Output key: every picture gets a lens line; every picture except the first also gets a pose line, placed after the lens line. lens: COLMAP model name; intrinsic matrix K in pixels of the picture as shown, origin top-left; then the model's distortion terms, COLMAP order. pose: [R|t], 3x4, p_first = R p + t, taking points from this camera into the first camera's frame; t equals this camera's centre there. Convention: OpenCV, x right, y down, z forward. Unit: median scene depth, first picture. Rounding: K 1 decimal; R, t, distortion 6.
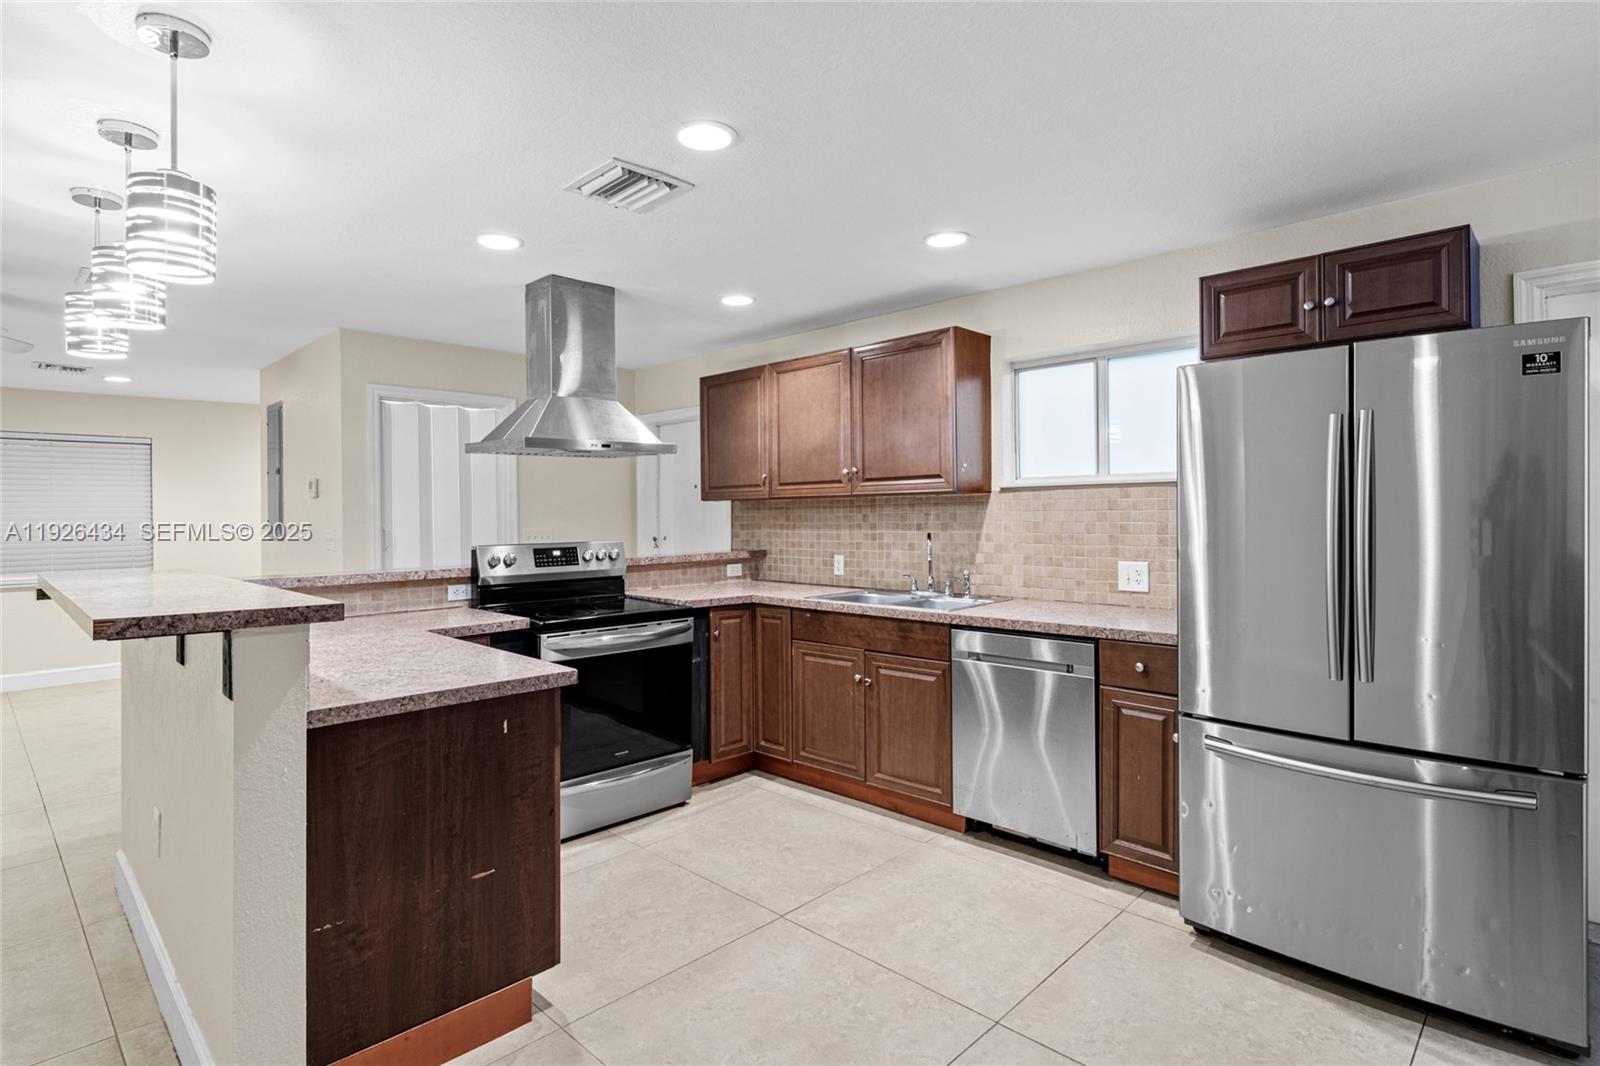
lens RADIAL K [[818.7, 0, 810.9], [0, 818.7, 512.9], [0, 0, 1]] dist [0.014163, -0.009050]
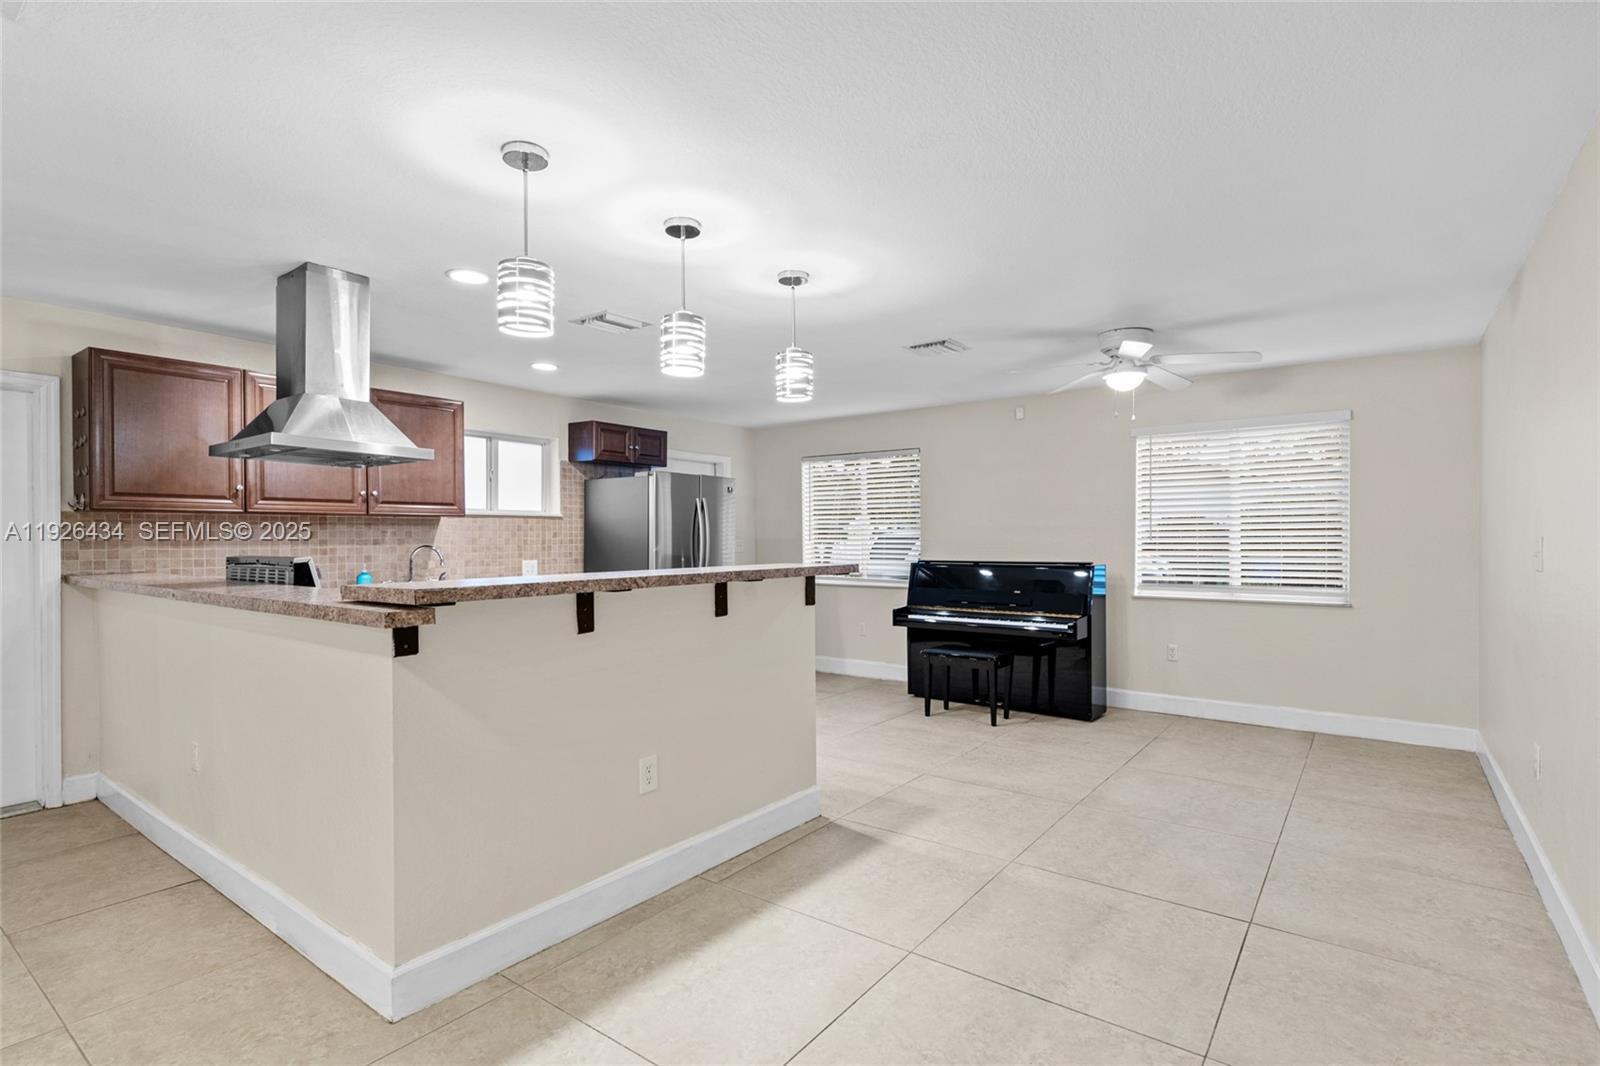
lens RADIAL K [[769.7, 0, 808.9], [0, 769.7, 539.3], [0, 0, 1]] dist [0.008908, -0.007164]
pose [[-0.129020, 0.009387, 0.991598, -1.257709], [0.005751, 0.999945, -0.008717, 0.030536], [-0.991625, 0.004578, -0.129067, 0.579425]]
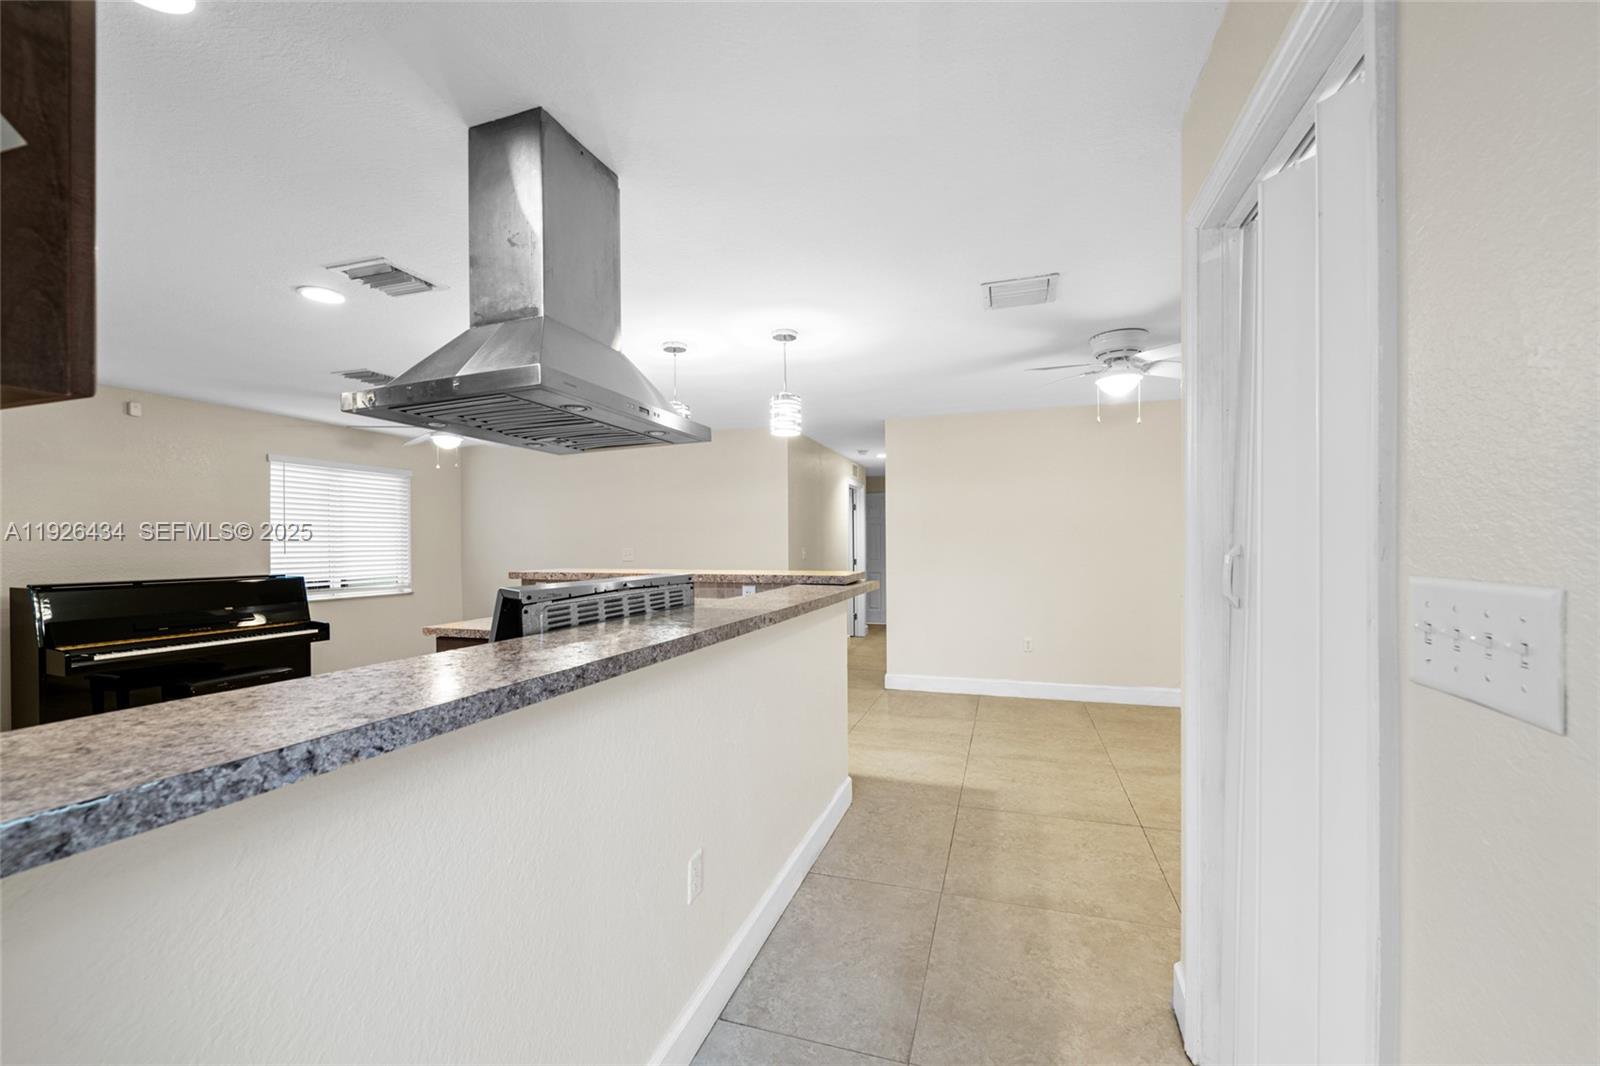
lens RADIAL K [[657.5, 0, 830.1], [0, 657.5, 541.9], [0, 0, 1]] dist [0.006305, -0.002322]
pose [[-0.880739, 0.021757, -0.473102, -0.245522], [0.020366, 0.999760, 0.008063, 0.009424], [0.473164, -0.002534, -0.880971, 1.567355]]
